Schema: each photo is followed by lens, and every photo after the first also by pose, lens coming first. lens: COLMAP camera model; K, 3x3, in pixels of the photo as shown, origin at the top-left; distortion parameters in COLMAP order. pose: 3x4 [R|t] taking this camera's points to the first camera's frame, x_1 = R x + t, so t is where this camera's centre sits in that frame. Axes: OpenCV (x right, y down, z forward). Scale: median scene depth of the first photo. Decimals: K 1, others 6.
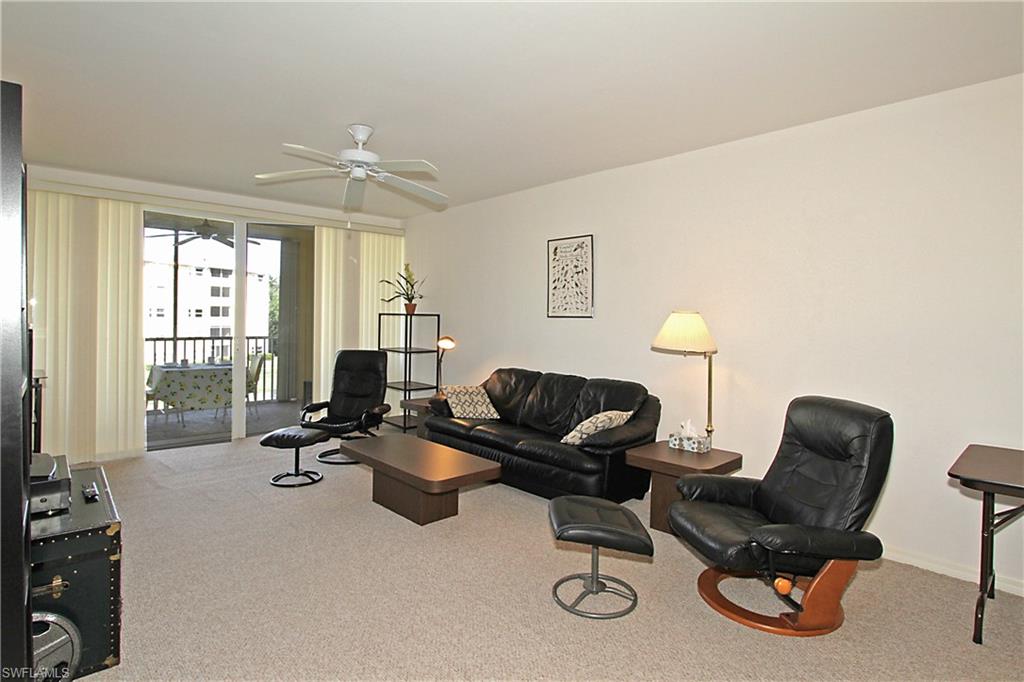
lens RADIAL K [[527.6, 0, 496.0], [0, 527.6, 317.8], [0, 0, 1]] dist [-0.011847, 0.000545]
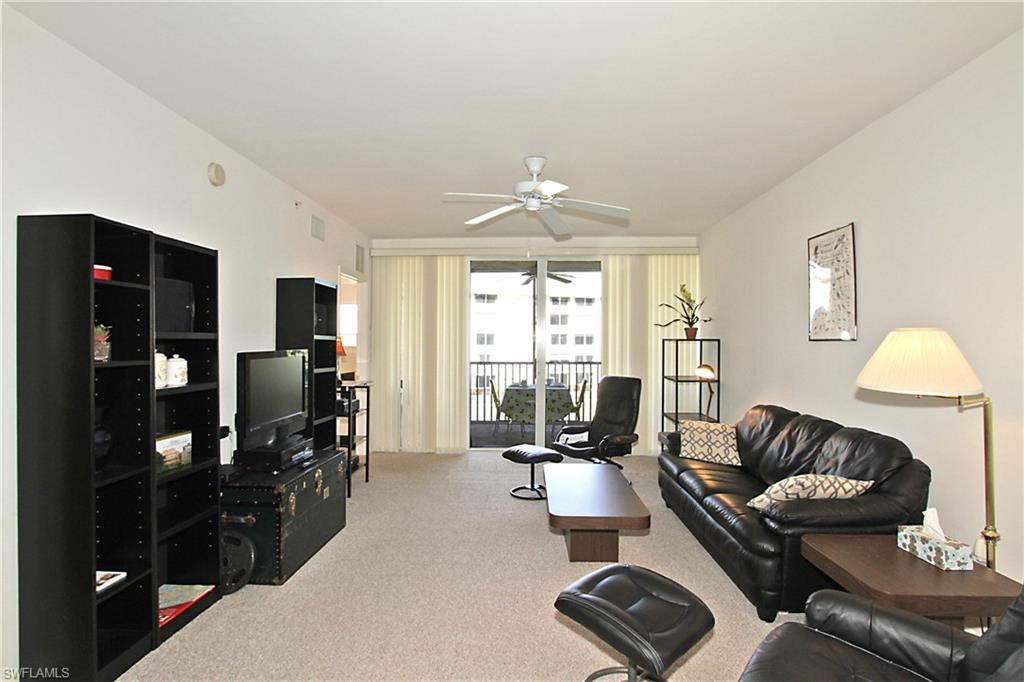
lens RADIAL K [[525.6, 0, 525.2], [0, 525.6, 343.4], [0, 0, 1]] dist [0.002771, 0.000624]
pose [[0.725160, -0.010456, -0.688501, 0.330842], [0.008907, 0.999943, -0.005805, 0.003492], [0.688523, -0.001923, 0.725212, 0.183595]]
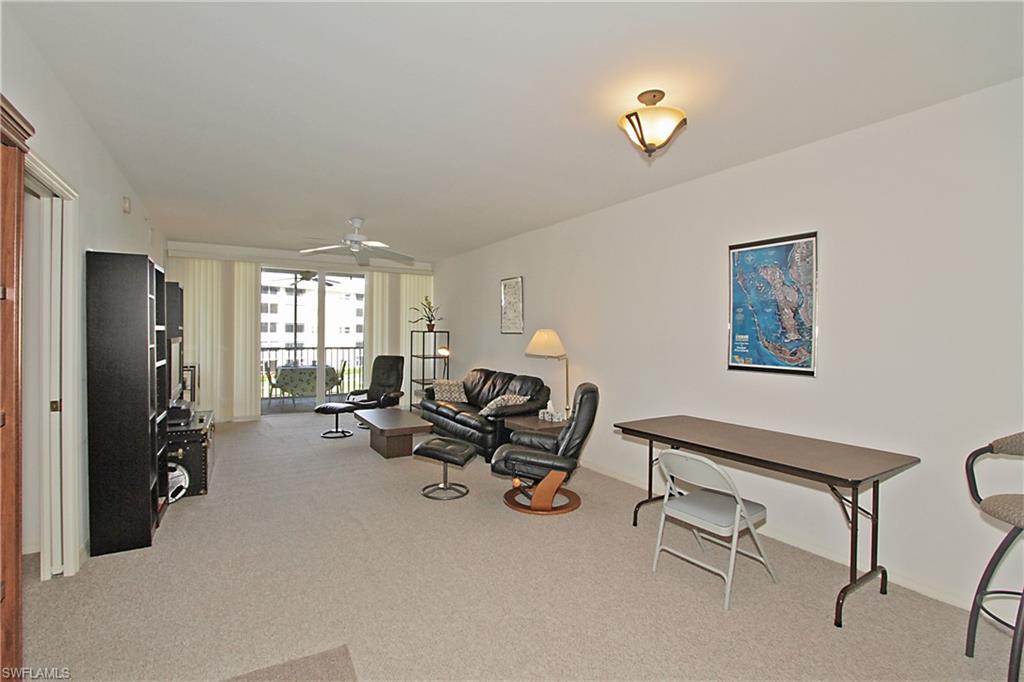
lens RADIAL K [[480.2, 0, 492.4], [0, 480.2, 335.1], [0, 0, 1]] dist [-0.001092, 0.000475]
pose [[0.971878, -0.002207, -0.235474, 0.394958], [0.003310, 0.999985, 0.004290, -0.001971], [0.235461, -0.004949, 0.971871, -0.288333]]
